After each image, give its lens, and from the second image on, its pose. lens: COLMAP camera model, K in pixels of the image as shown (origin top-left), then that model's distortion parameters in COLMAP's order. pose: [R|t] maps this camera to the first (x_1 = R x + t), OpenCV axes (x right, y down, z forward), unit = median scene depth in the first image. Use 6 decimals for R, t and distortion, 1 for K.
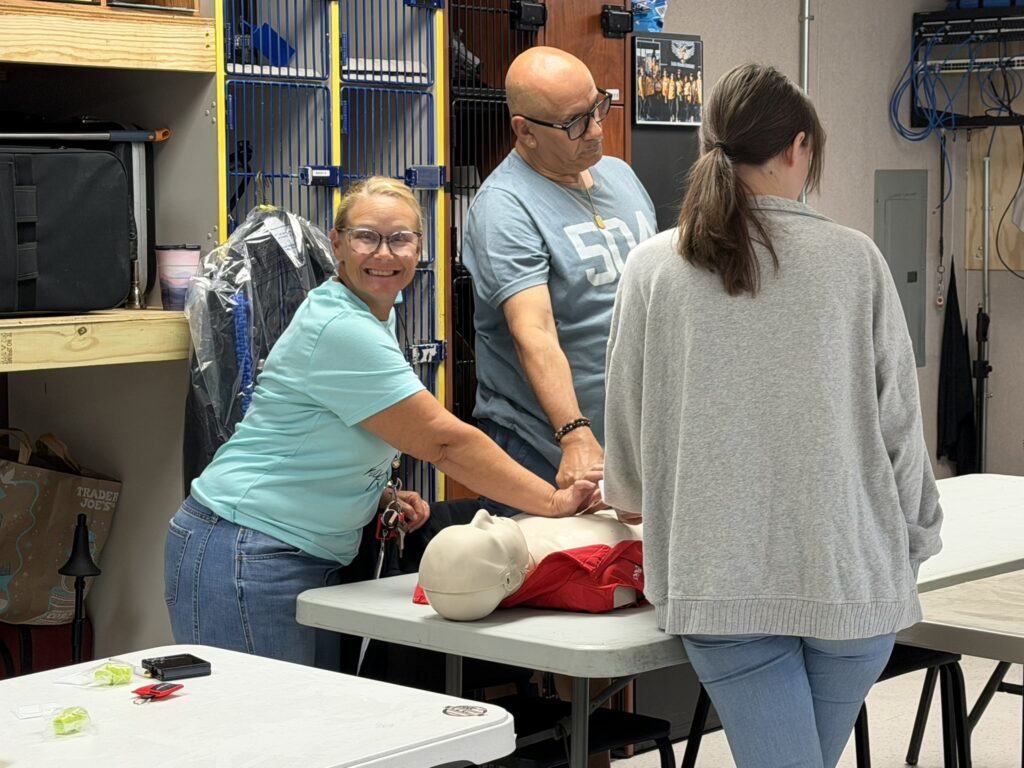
lens RADIAL K [[2222.6, 0, 484.9], [0, 2222.6, 401.8], [0, 0, 1]] dist [0.169986, 0.000000]
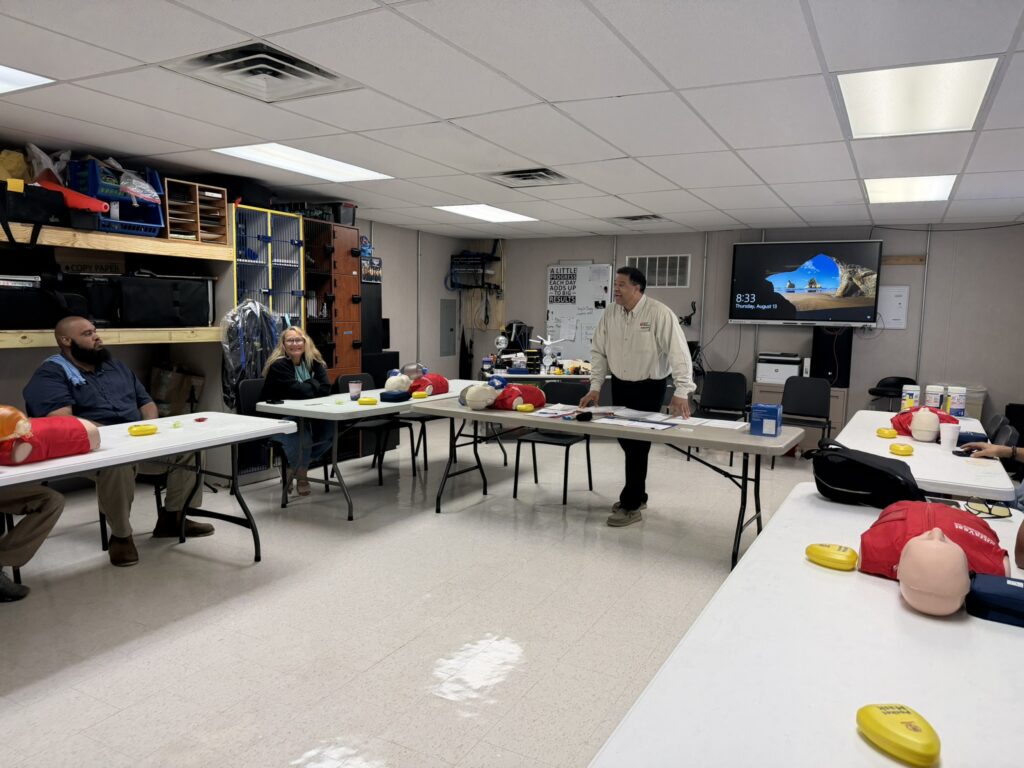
lens RADIAL K [[715.8, 0, 517.8], [0, 715.8, 382.4], [0, 0, 1]] dist [0.082838, -0.107893]
pose [[0.971272, 0.002651, 0.237957, 0.024865], [-0.004187, 0.999974, 0.005948, 0.020420], [-0.237935, -0.006773, 0.971257, -0.127129]]
